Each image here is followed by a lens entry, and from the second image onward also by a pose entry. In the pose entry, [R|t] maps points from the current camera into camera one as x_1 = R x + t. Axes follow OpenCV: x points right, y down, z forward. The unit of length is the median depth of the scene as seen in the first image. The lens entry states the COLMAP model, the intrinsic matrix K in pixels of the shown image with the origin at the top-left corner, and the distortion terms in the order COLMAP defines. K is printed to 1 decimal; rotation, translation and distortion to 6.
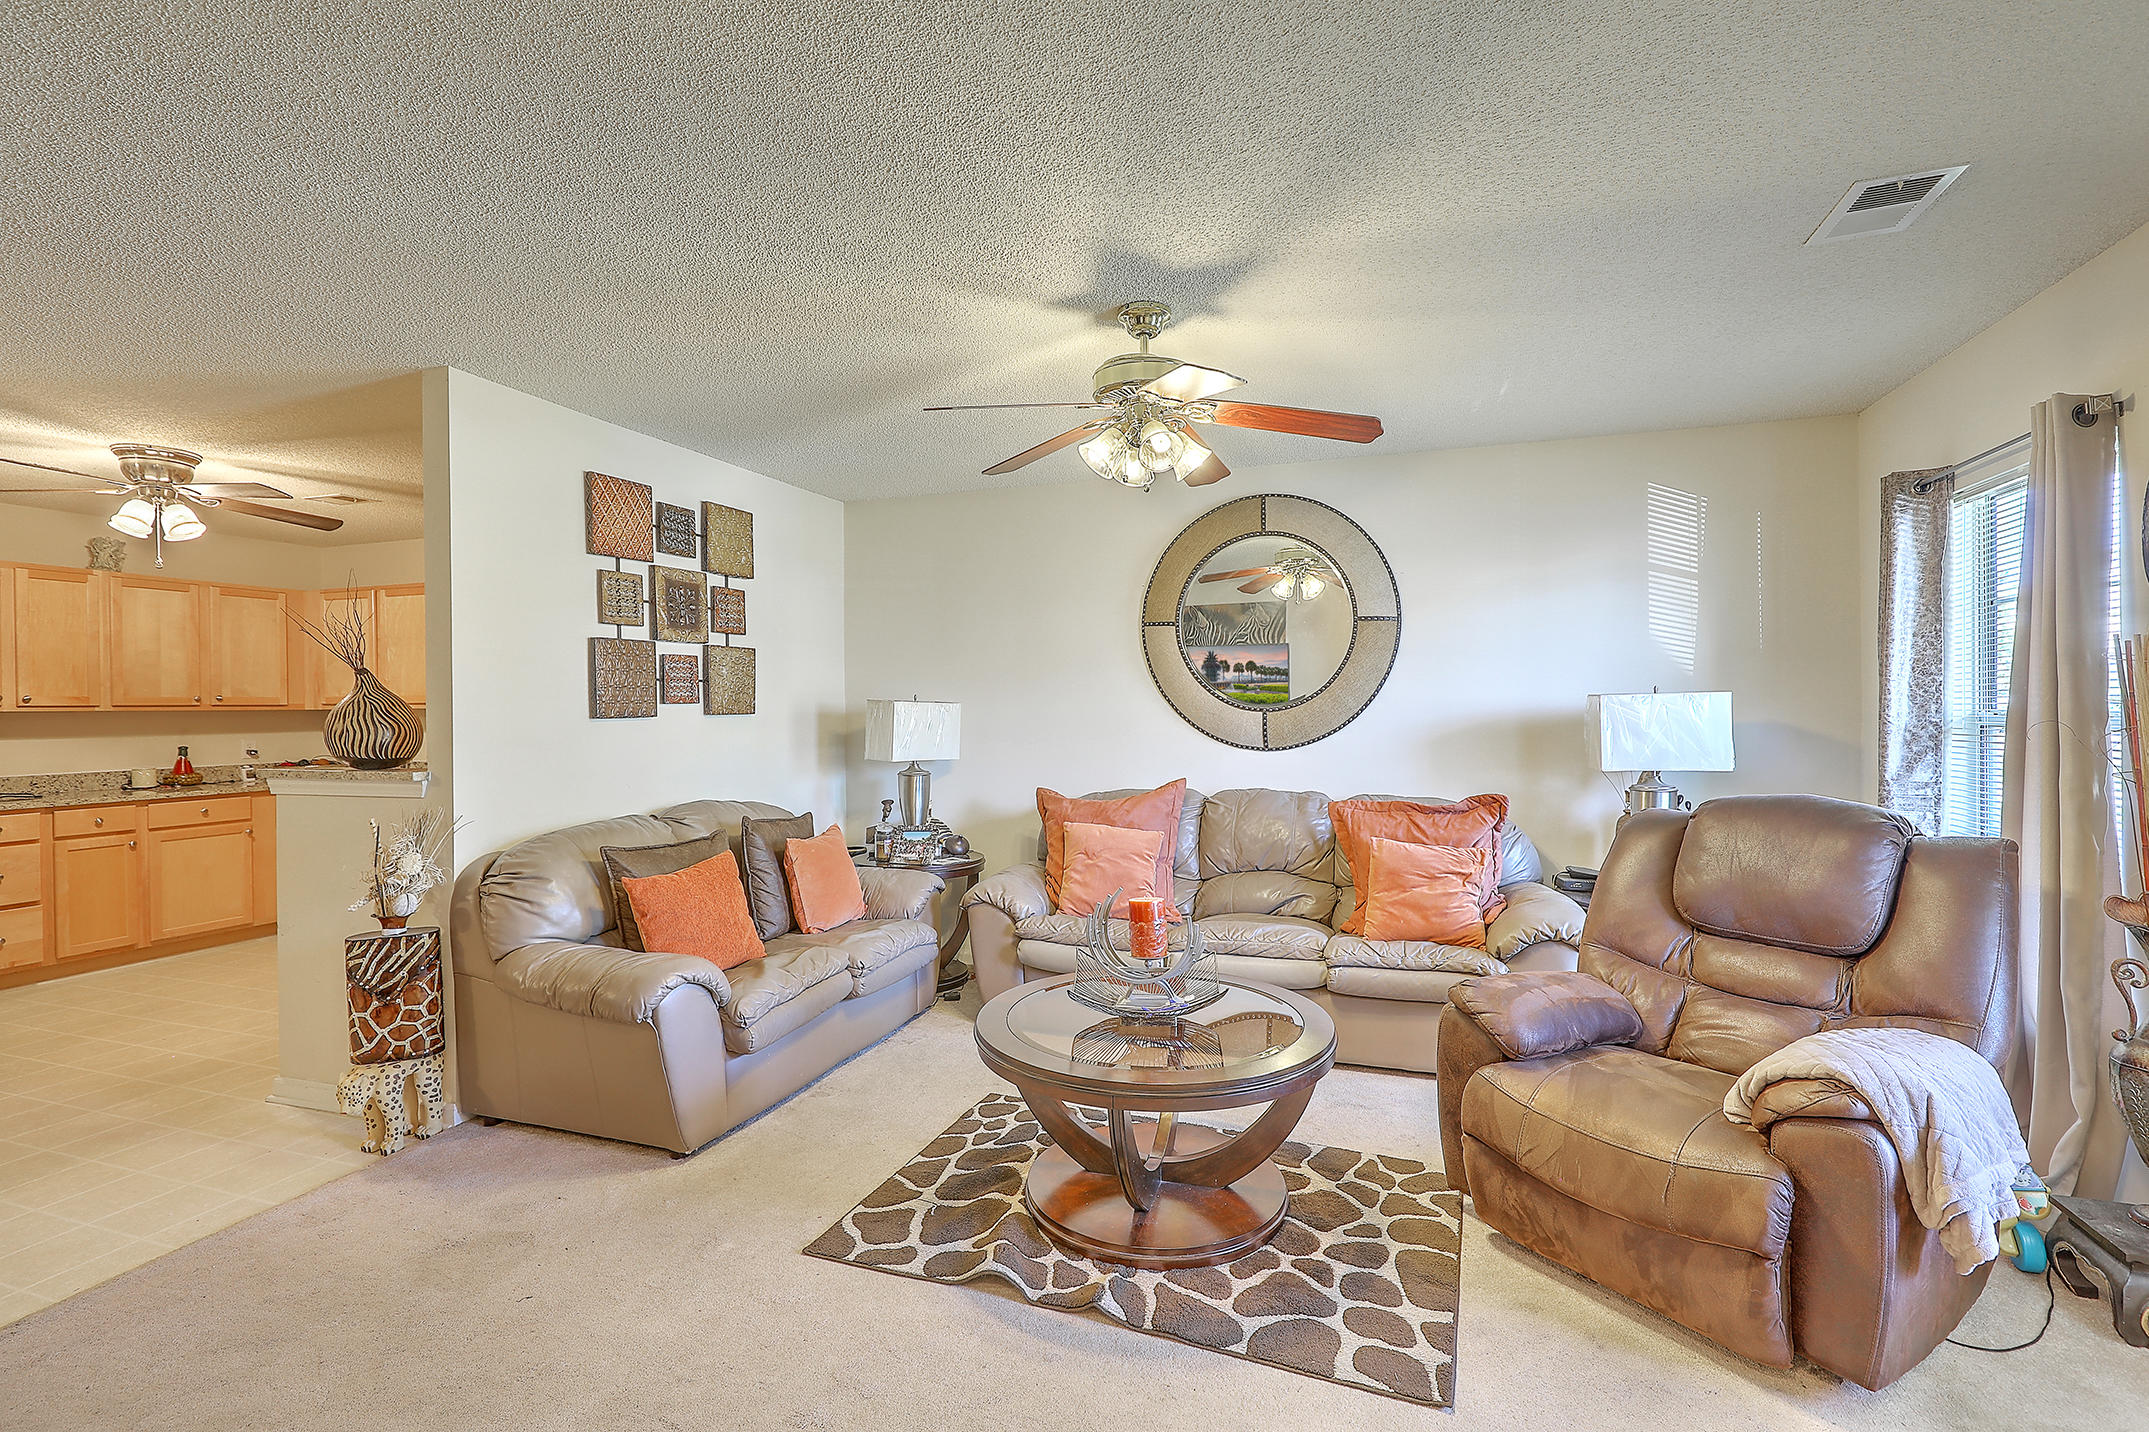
lens RADIAL K [[966.2, 0, 1085.7], [0, 966.2, 708.5], [0, 0, 1]] dist [0.007001, -0.002496]
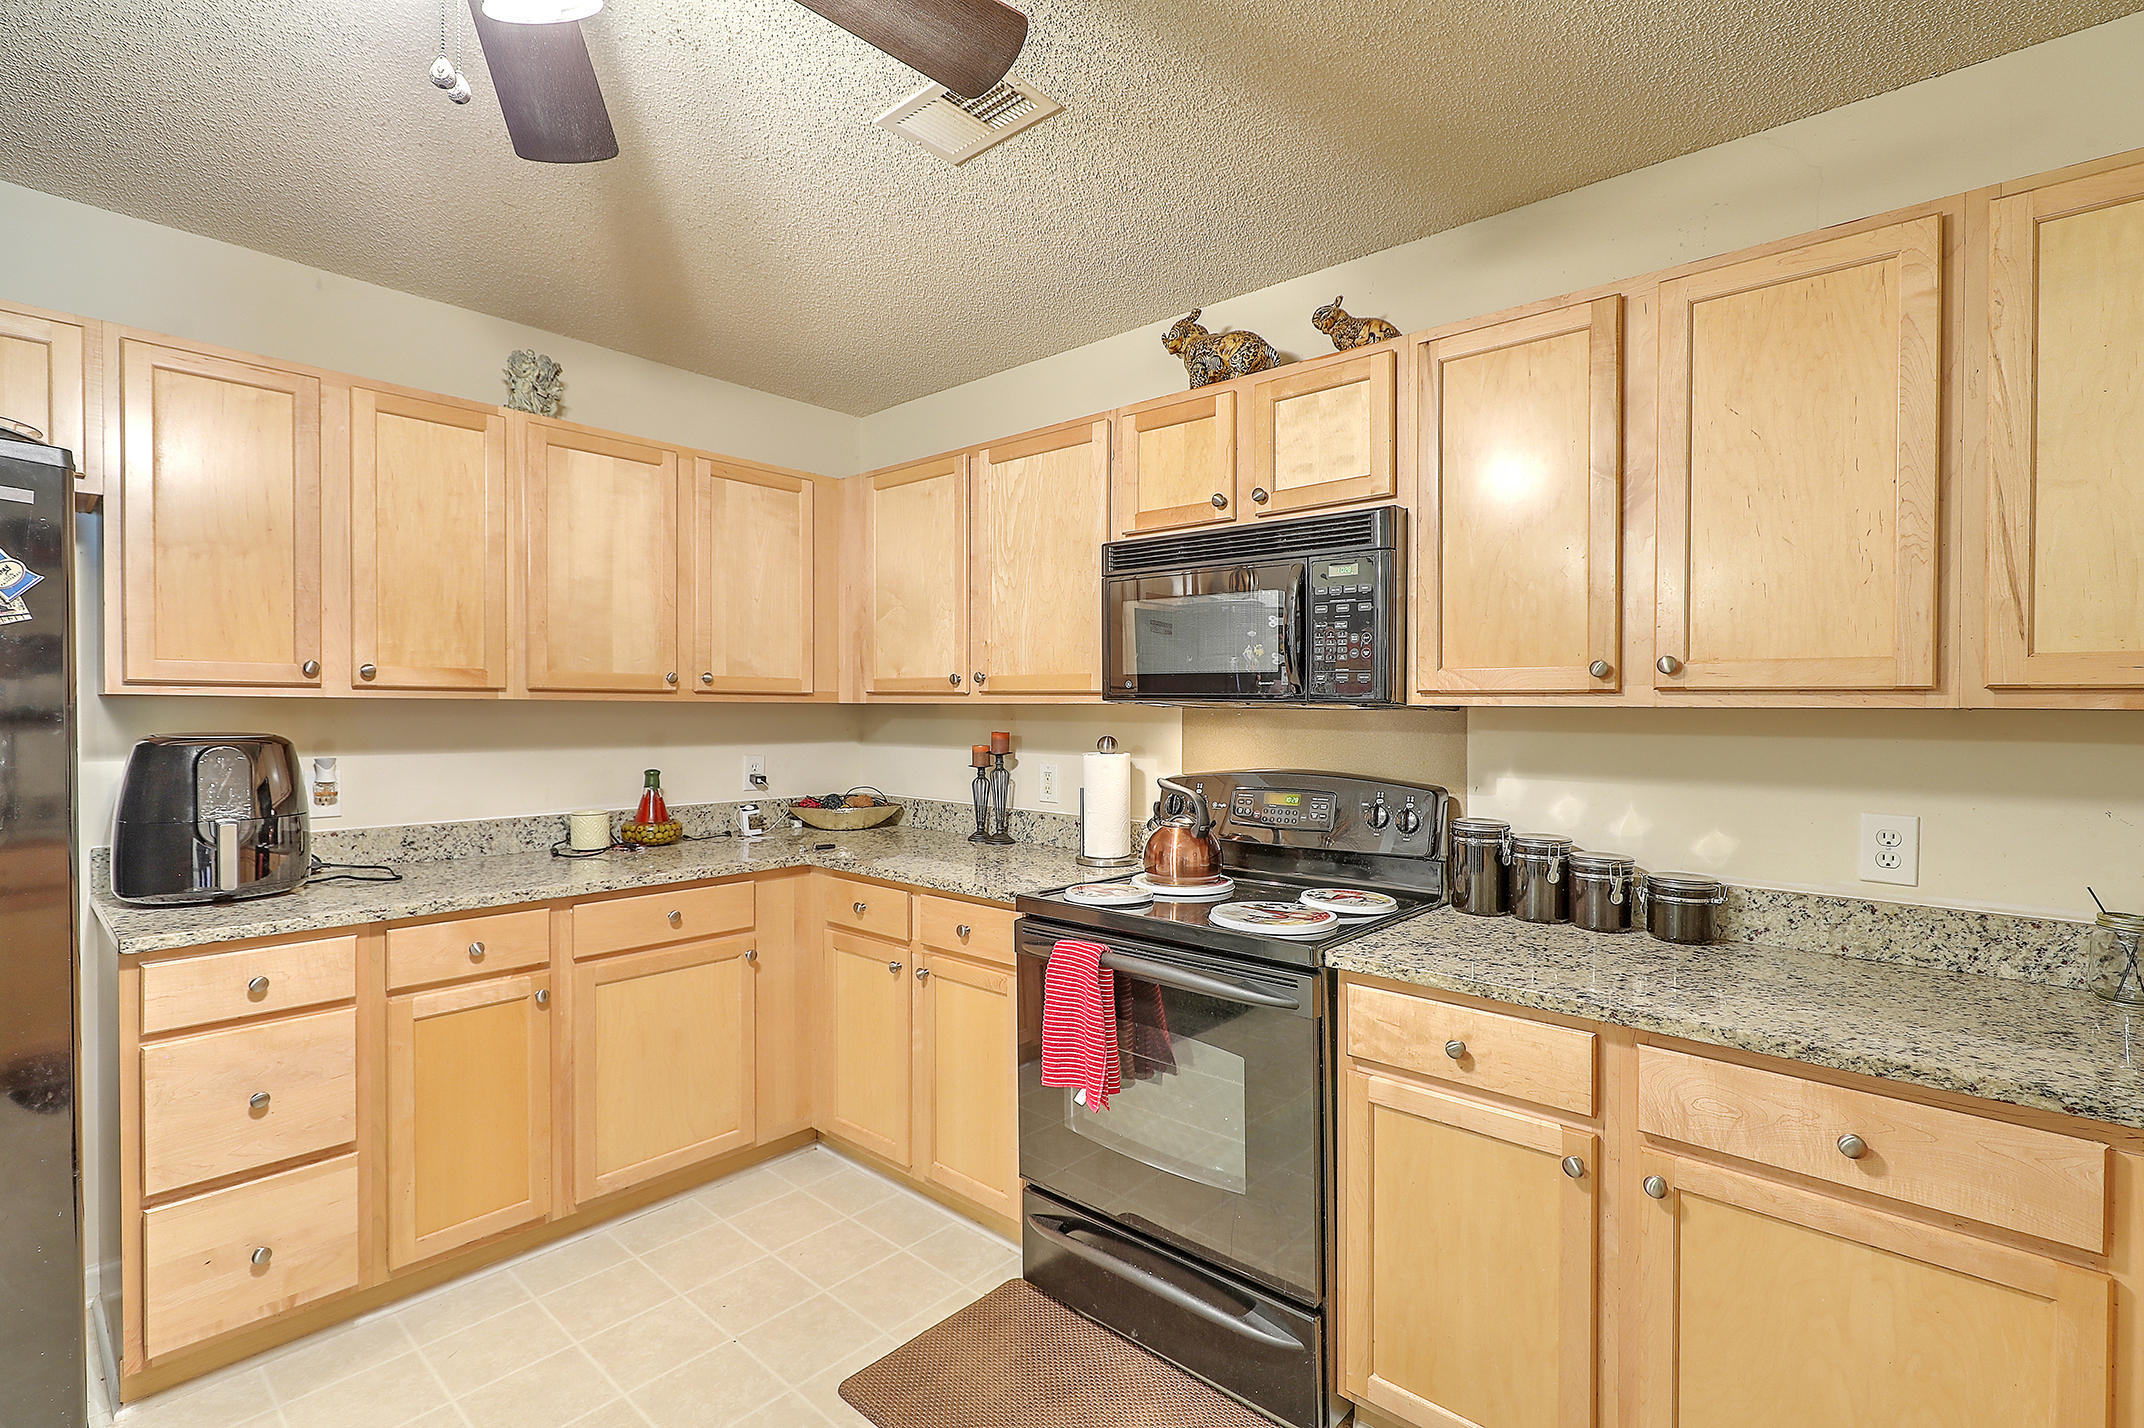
lens RADIAL K [[964.0, 0, 1083.3], [0, 964.0, 693.3], [0, 0, 1]] dist [0.007001, -0.002496]
pose [[0.926430, 0.009072, -0.376358, -0.632380], [-0.015684, 0.999772, -0.014509, 0.002036], [0.376141, 0.019344, 0.926361, 0.735554]]
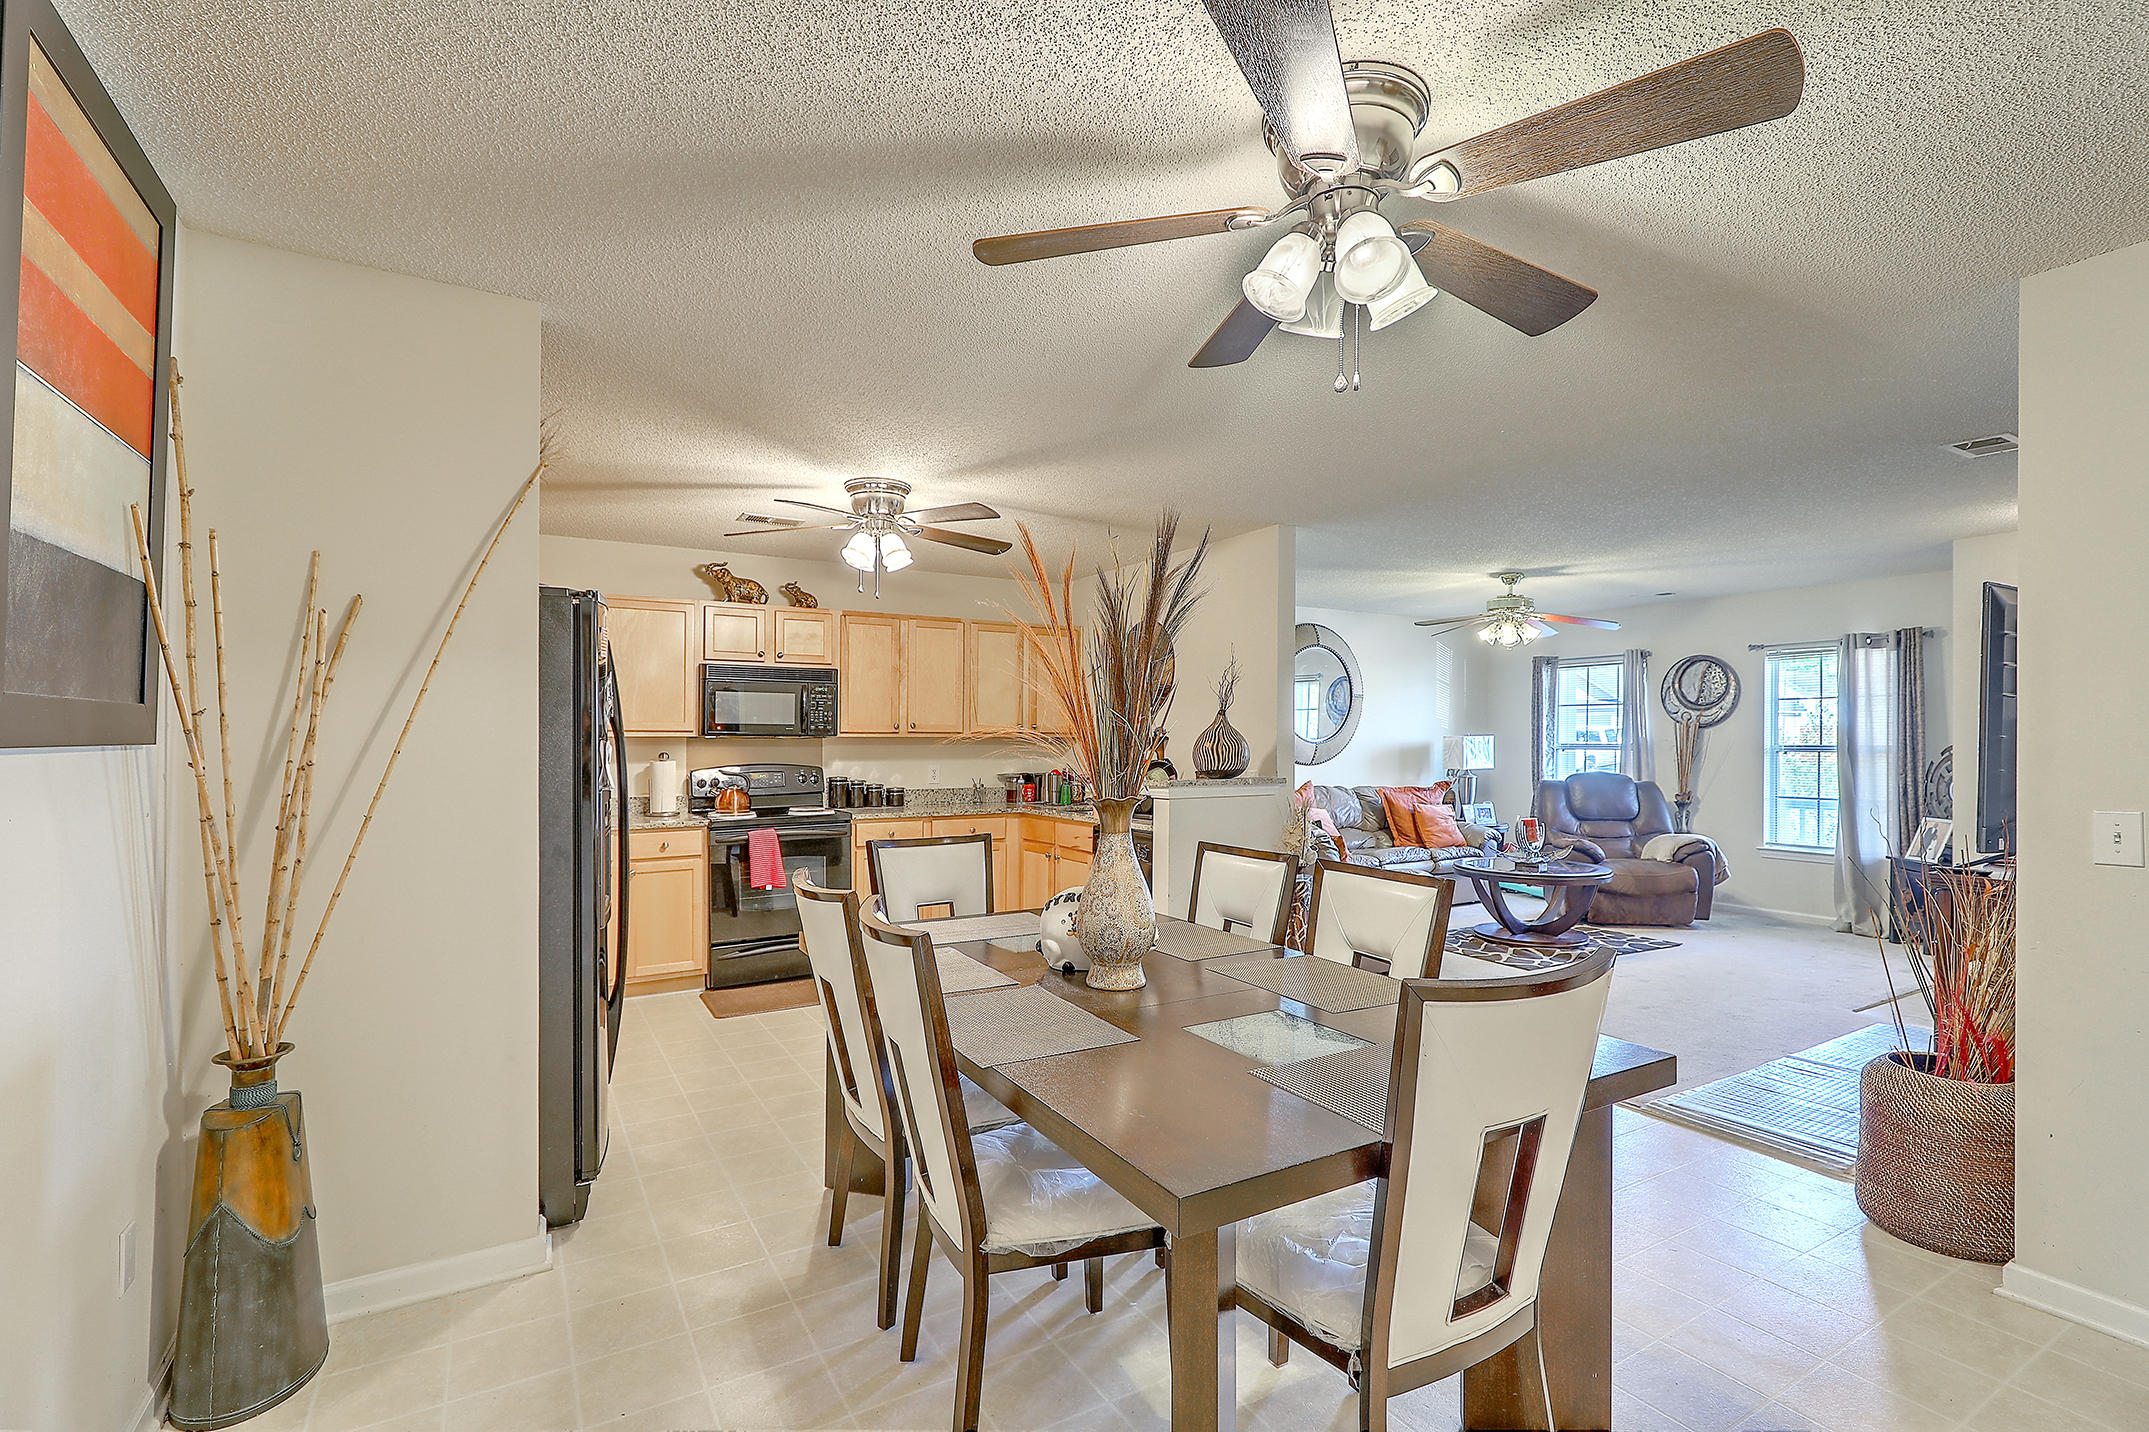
lens RADIAL K [[966.2, 0, 1077.7], [0, 966.2, 745.3], [0, 0, 1]] dist [0.007001, -0.002496]
pose [[0.650597, 0.003400, 0.759416, -1.390978], [-0.002239, 0.999994, -0.002558, 0.012180], [-0.759420, -0.000036, 0.650601, 0.149138]]
